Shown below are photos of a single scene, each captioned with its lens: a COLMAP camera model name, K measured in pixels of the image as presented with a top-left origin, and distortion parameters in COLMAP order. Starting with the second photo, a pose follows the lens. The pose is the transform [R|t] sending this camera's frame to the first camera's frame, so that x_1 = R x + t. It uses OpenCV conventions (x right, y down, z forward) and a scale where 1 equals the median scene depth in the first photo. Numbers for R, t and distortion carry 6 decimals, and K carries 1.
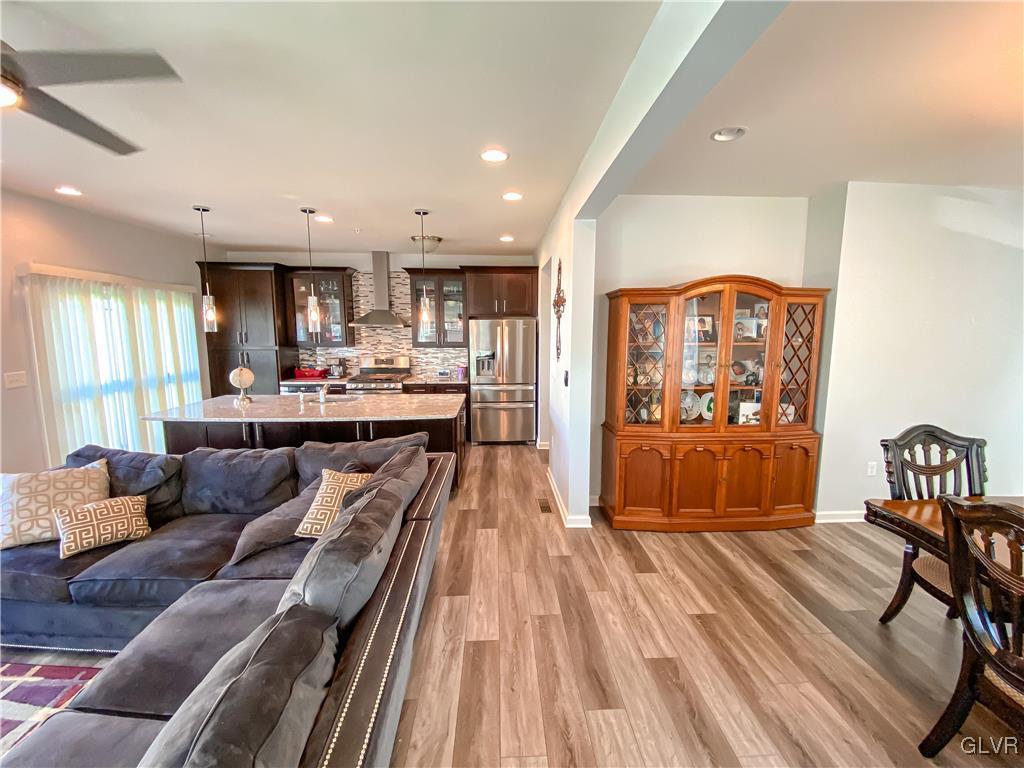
lens RADIAL K [[414.9, 0, 513.9], [0, 414.9, 383.0], [0, 0, 1]] dist [0.008637, -0.011579]
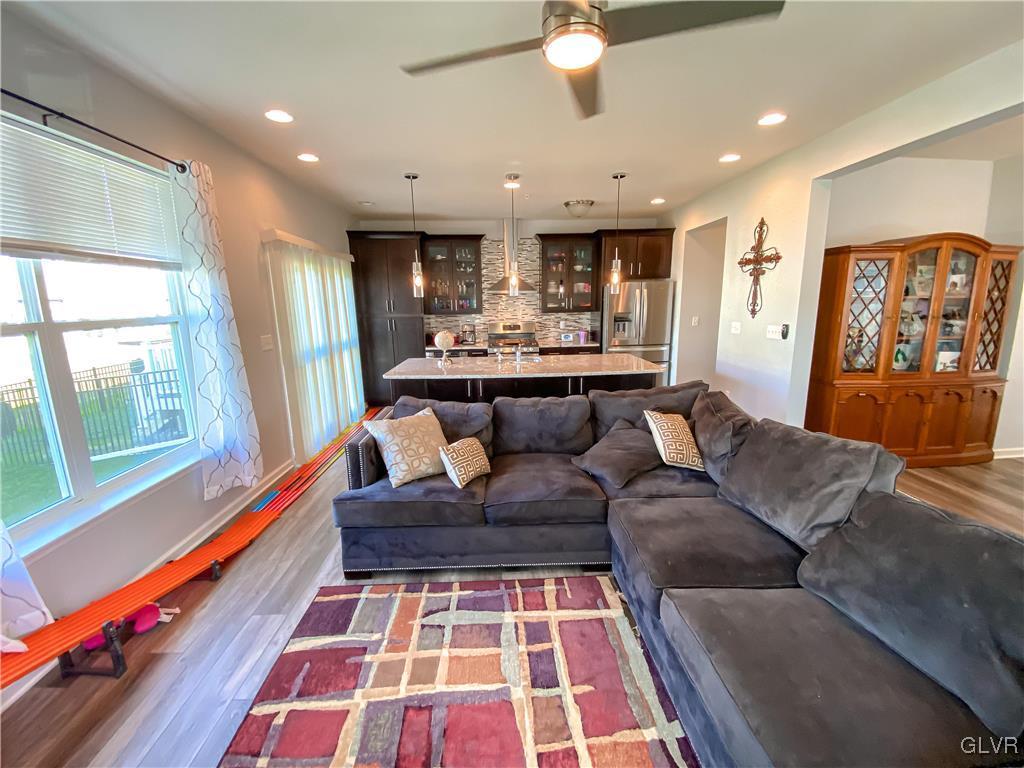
lens RADIAL K [[414.9, 0, 511.1], [0, 414.9, 384.9], [0, 0, 1]] dist [0.008637, -0.011579]
pose [[0.999819, -0.018515, 0.004312, -0.589913], [0.018166, 0.997356, 0.070361, 0.037107], [-0.005603, -0.070269, 0.997512, -0.085355]]
